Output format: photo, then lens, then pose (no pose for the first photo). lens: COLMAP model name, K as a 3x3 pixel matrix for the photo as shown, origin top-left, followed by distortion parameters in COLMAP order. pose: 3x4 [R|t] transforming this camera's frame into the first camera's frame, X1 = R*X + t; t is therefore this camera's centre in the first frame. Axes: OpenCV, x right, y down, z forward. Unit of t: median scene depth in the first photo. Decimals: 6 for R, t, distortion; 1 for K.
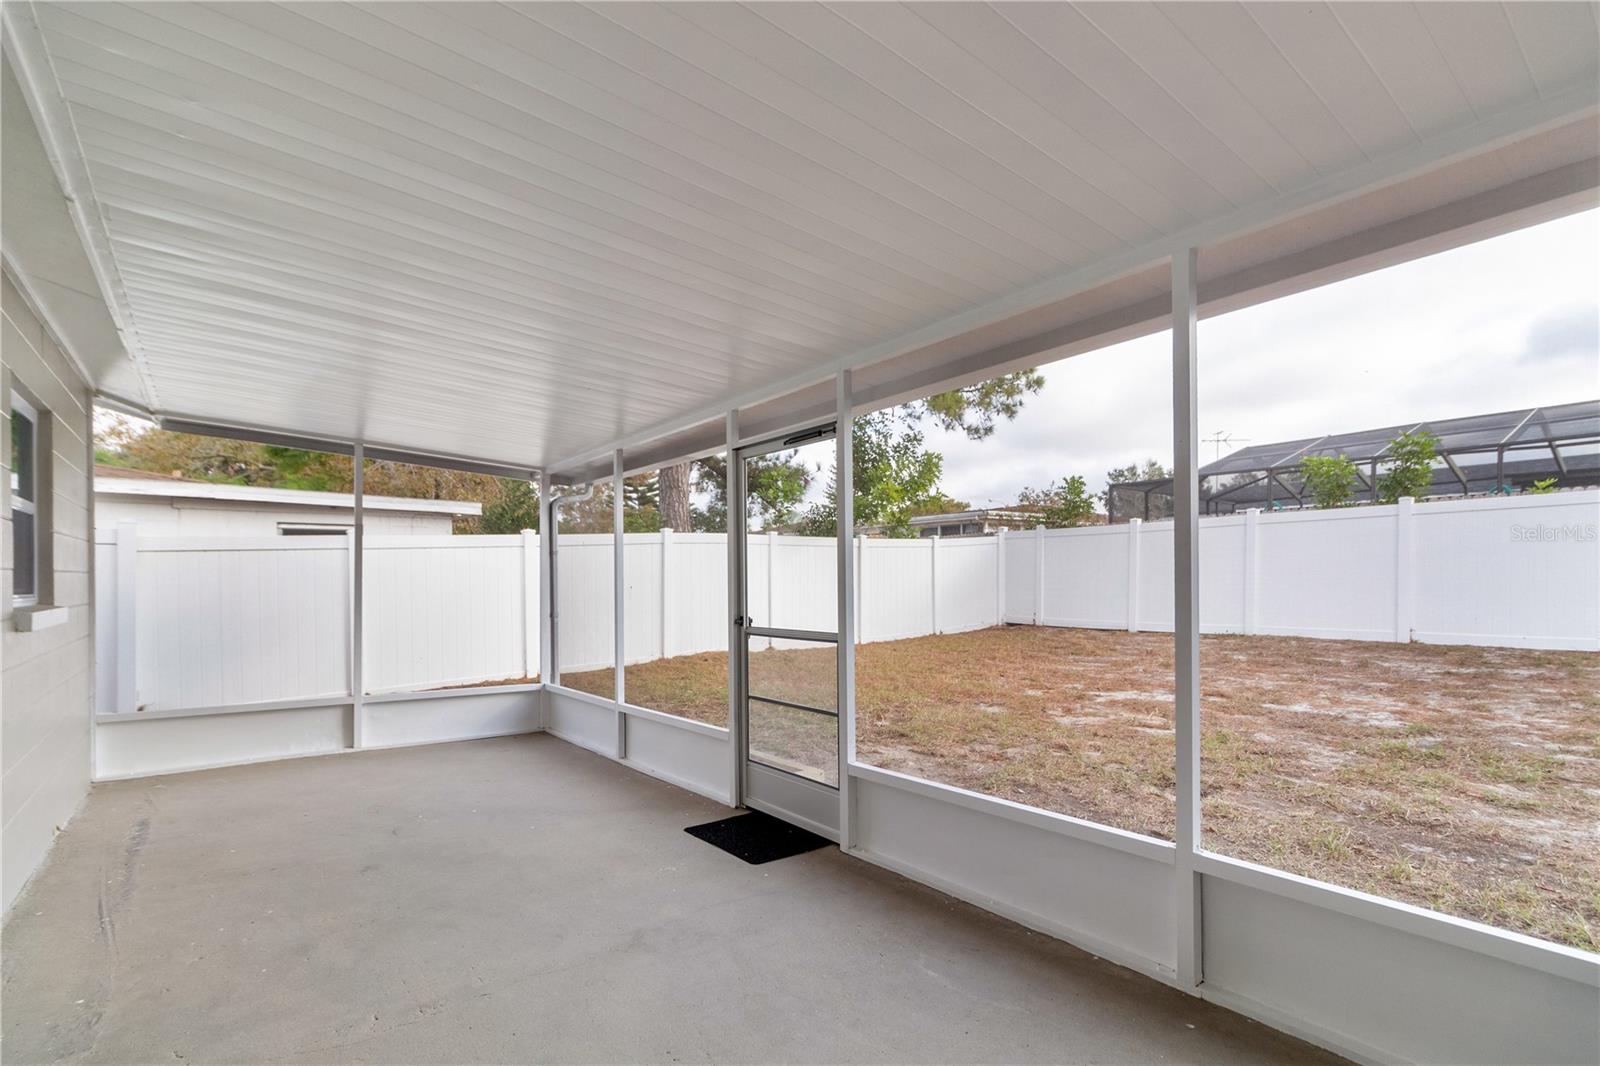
lens RADIAL K [[738.1, 0, 802.5], [0, 738.1, 600.4], [0, 0, 1]] dist [-0.000298, 0.000054]
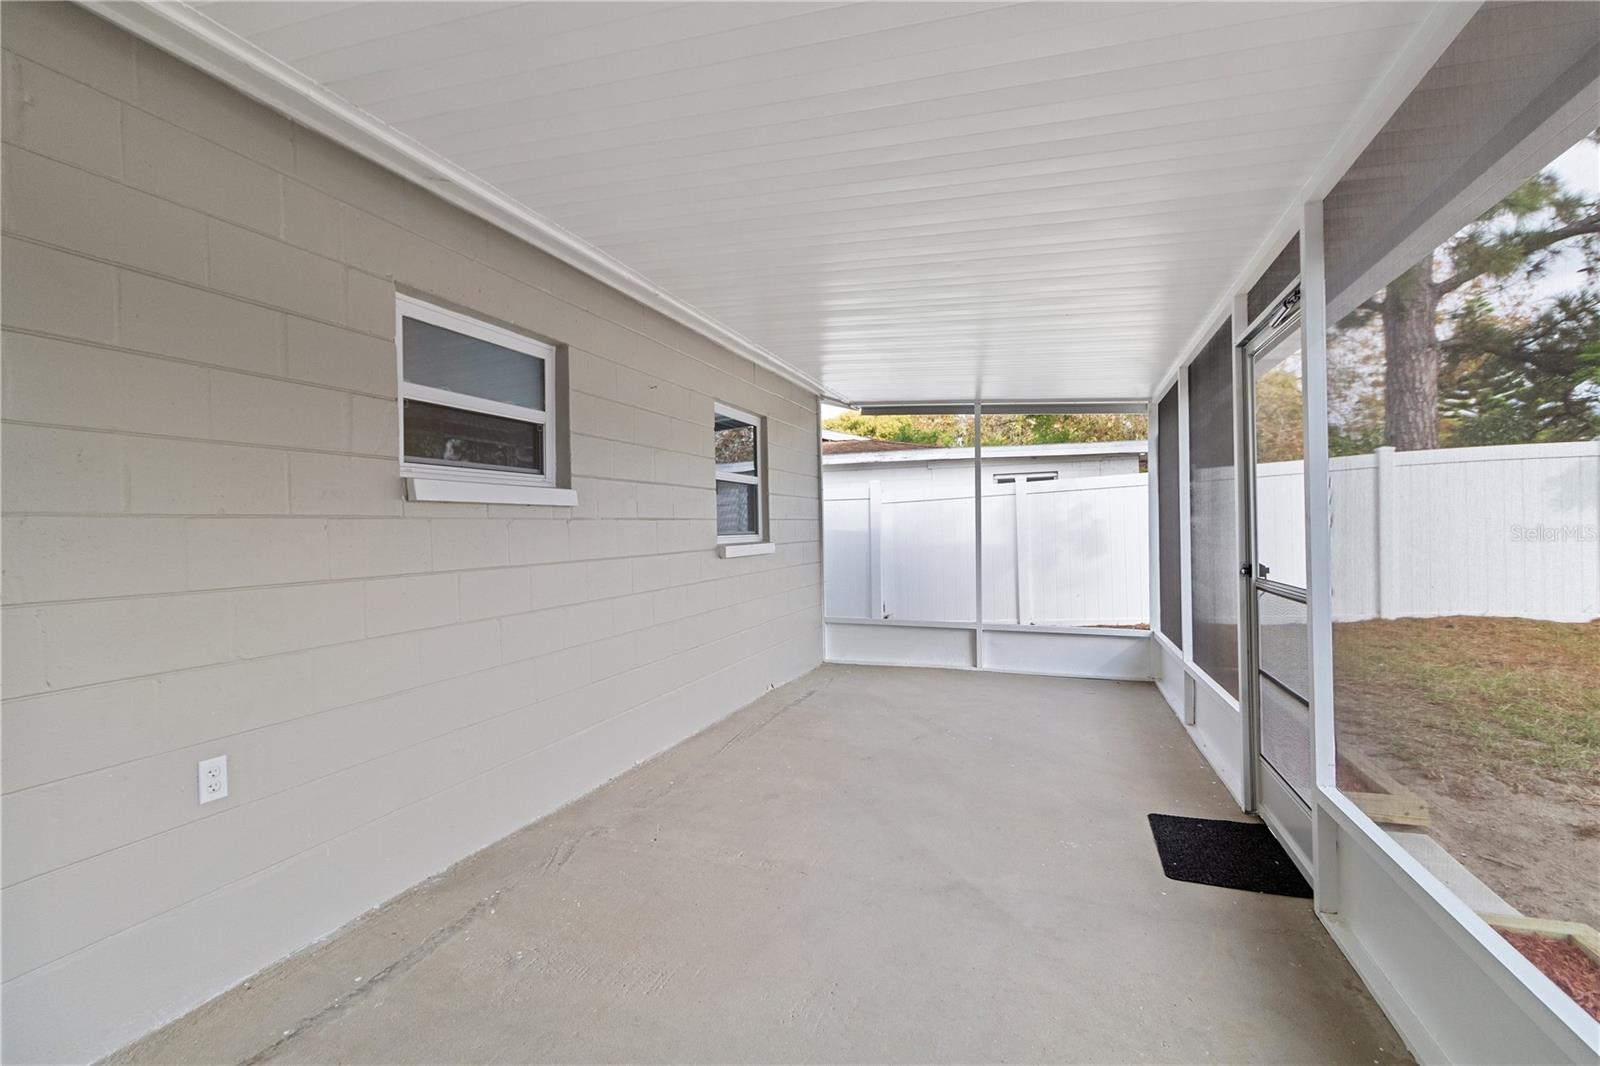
lens RADIAL K [[741.9, 0, 800.8], [0, 741.9, 557.6], [0, 0, 1]] dist [0.001292, 0.000362]
pose [[0.540170, 0.026097, -0.841151, 0.218756], [-0.006327, 0.999617, 0.026950, -0.002075], [0.841532, -0.009236, 0.540128, 0.138796]]
